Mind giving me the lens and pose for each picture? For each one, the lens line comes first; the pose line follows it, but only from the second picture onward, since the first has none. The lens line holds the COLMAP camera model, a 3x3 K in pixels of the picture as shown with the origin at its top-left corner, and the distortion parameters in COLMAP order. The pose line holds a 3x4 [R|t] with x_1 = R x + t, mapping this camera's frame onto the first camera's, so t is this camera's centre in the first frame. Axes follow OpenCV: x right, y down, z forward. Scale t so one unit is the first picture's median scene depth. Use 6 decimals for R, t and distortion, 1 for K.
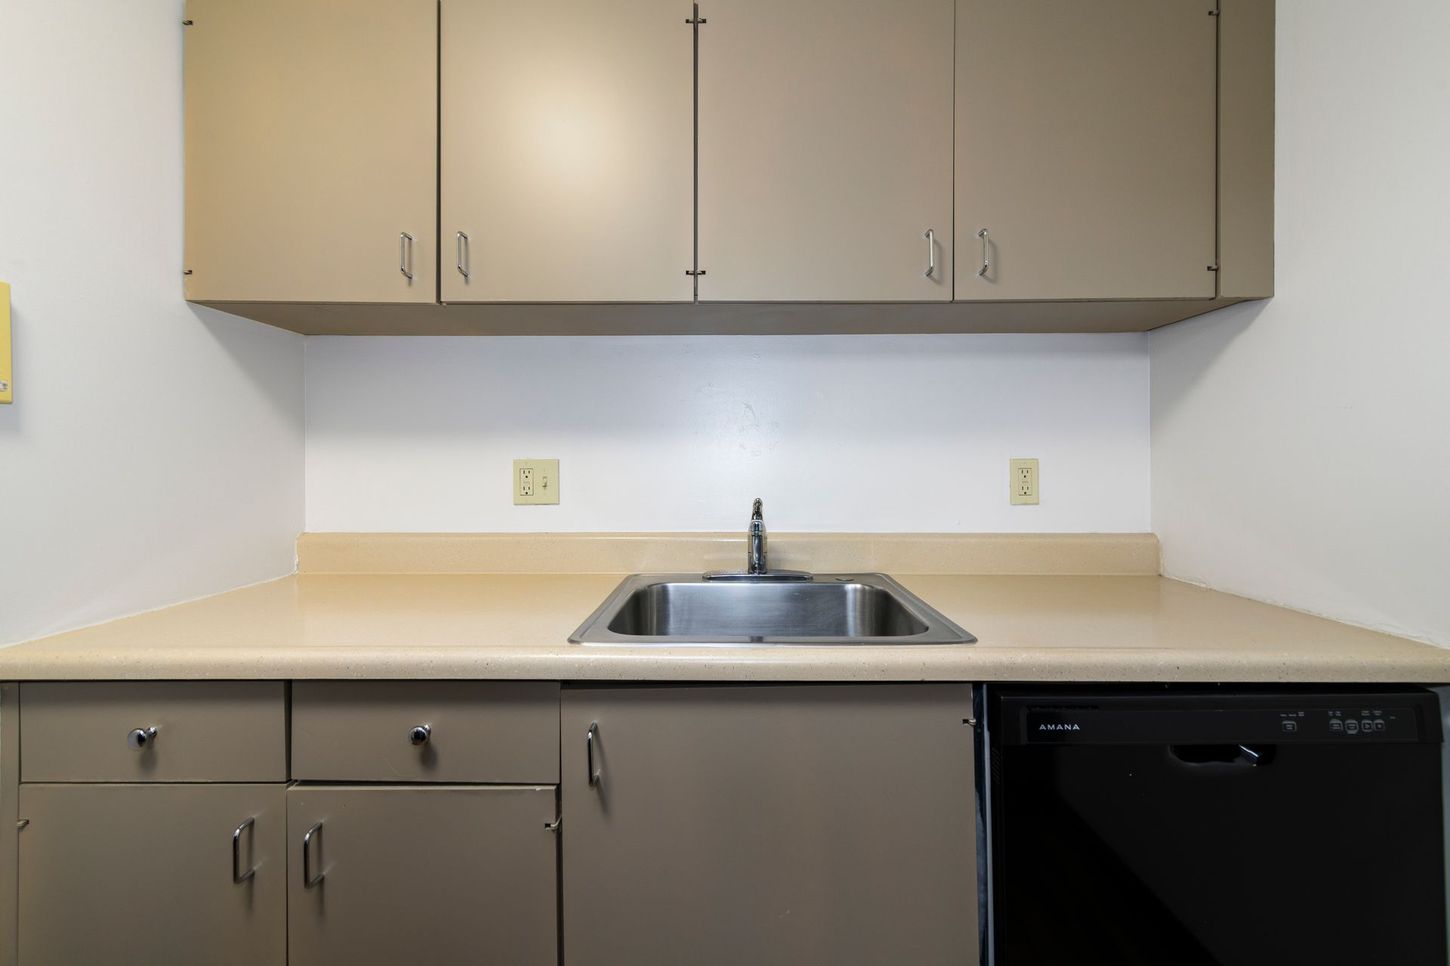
lens RADIAL K [[582.7, 0, 772.5], [0, 582.7, 457.2], [0, 0, 1]] dist [0.008241, -0.000883]
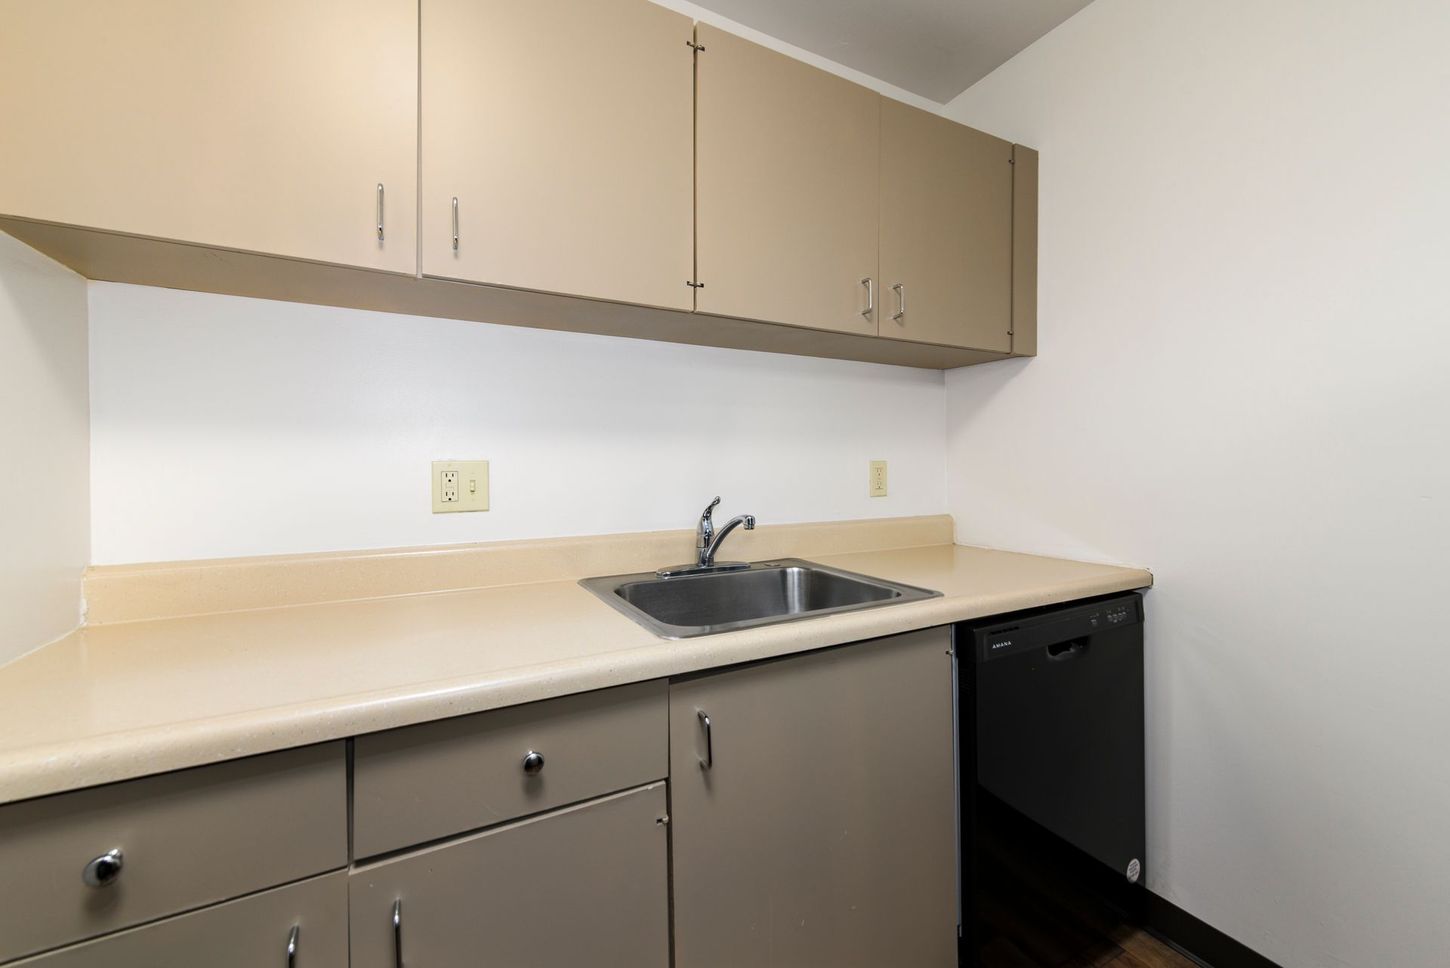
lens RADIAL K [[582.7, 0, 731.8], [0, 582.7, 461.5], [0, 0, 1]] dist [0.008241, -0.000883]
pose [[0.873707, 0.001105, 0.486451, -0.585177], [-0.003134, 0.999989, 0.003359, 0.001113], [-0.486442, -0.004459, 0.873701, 0.042110]]
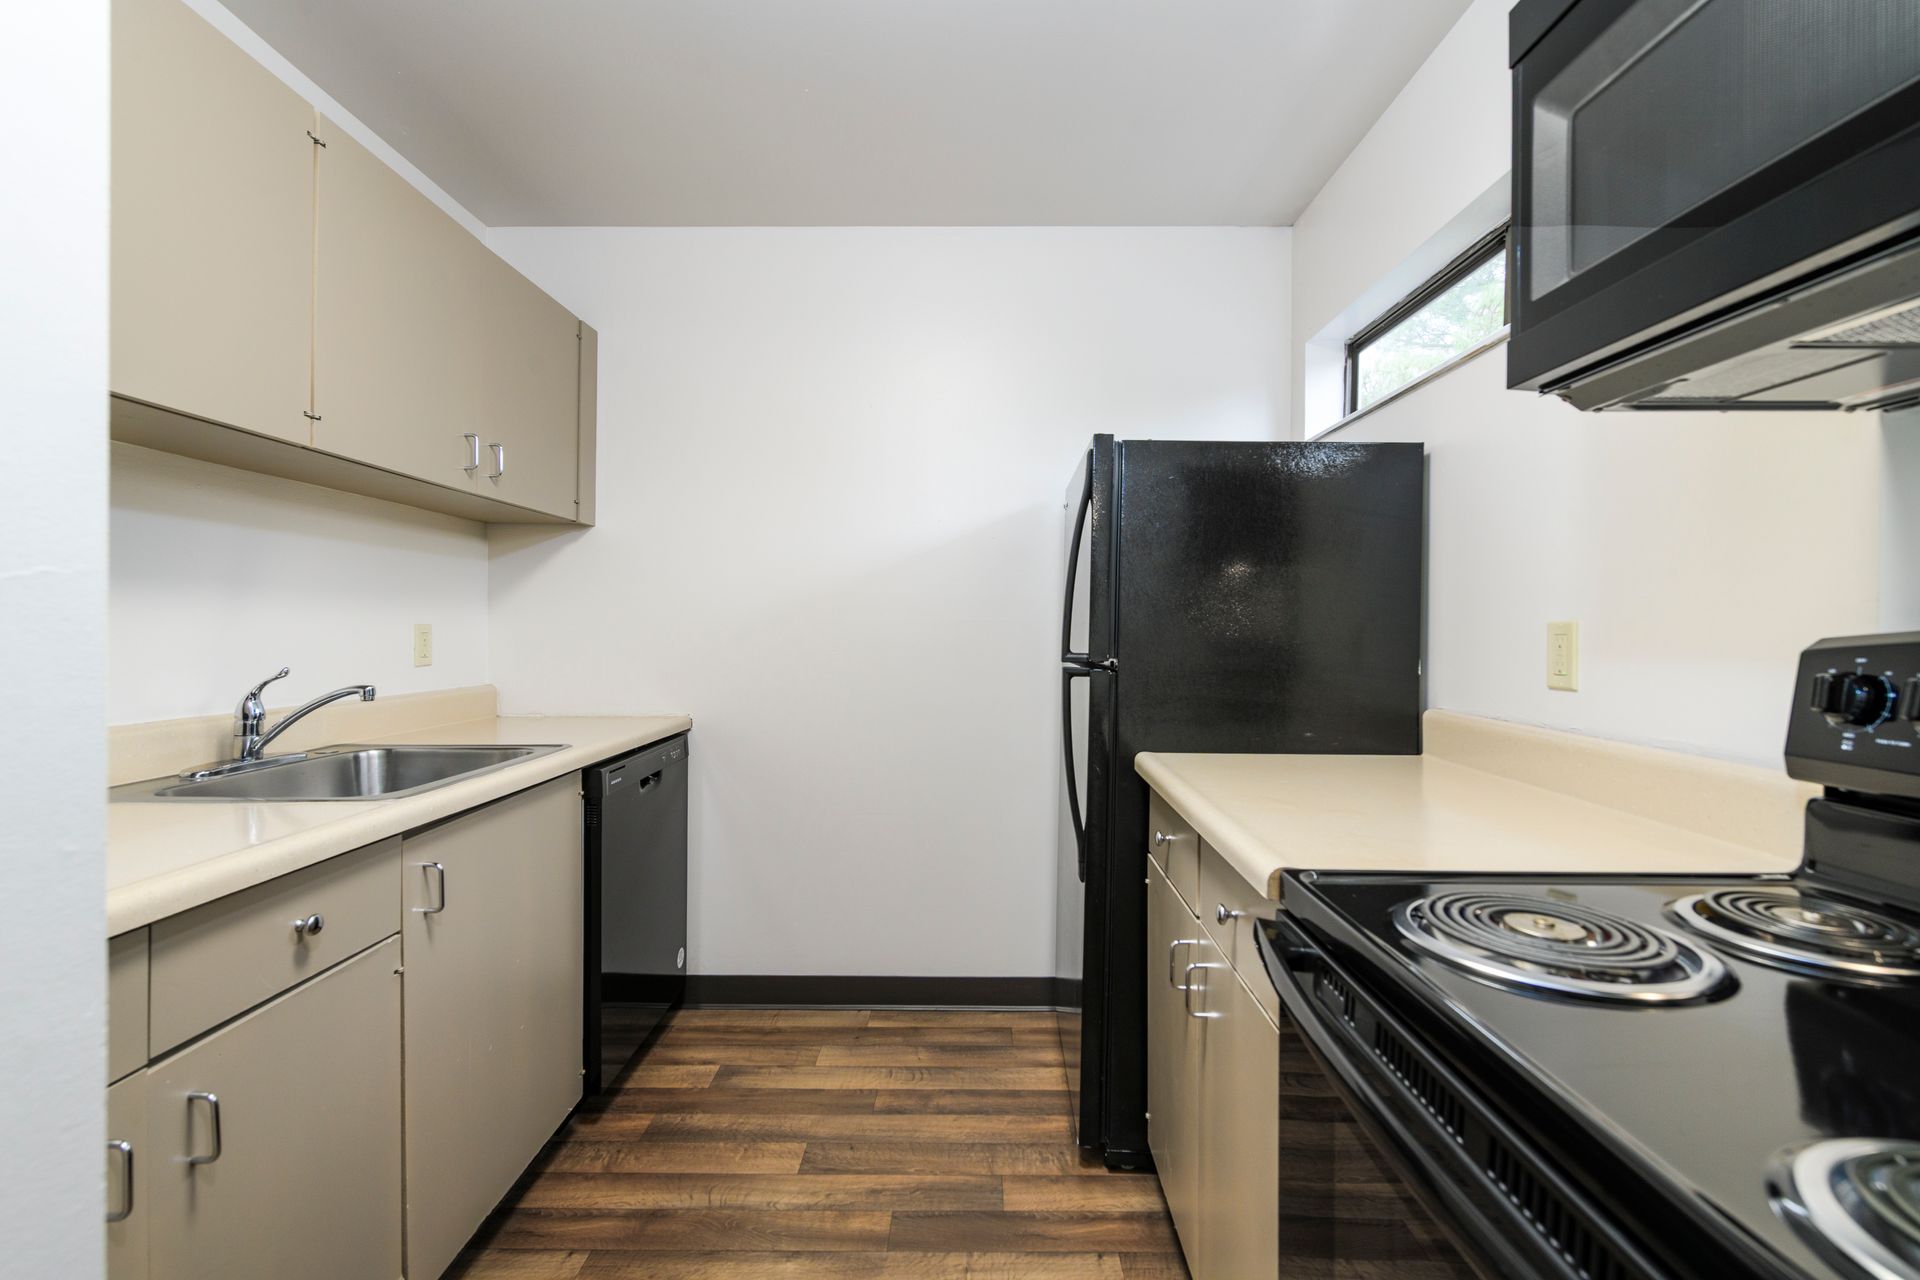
lens RADIAL K [[957.5, 0, 969.9], [0, 957.5, 629.0], [0, 0, 1]] dist [0.005830, 0.000225]
pose [[-0.012150, 0.003099, 0.999921, -1.618430], [-0.013324, 0.999906, -0.003261, 0.003645], [-0.999837, -0.013362, -0.012107, -0.001711]]
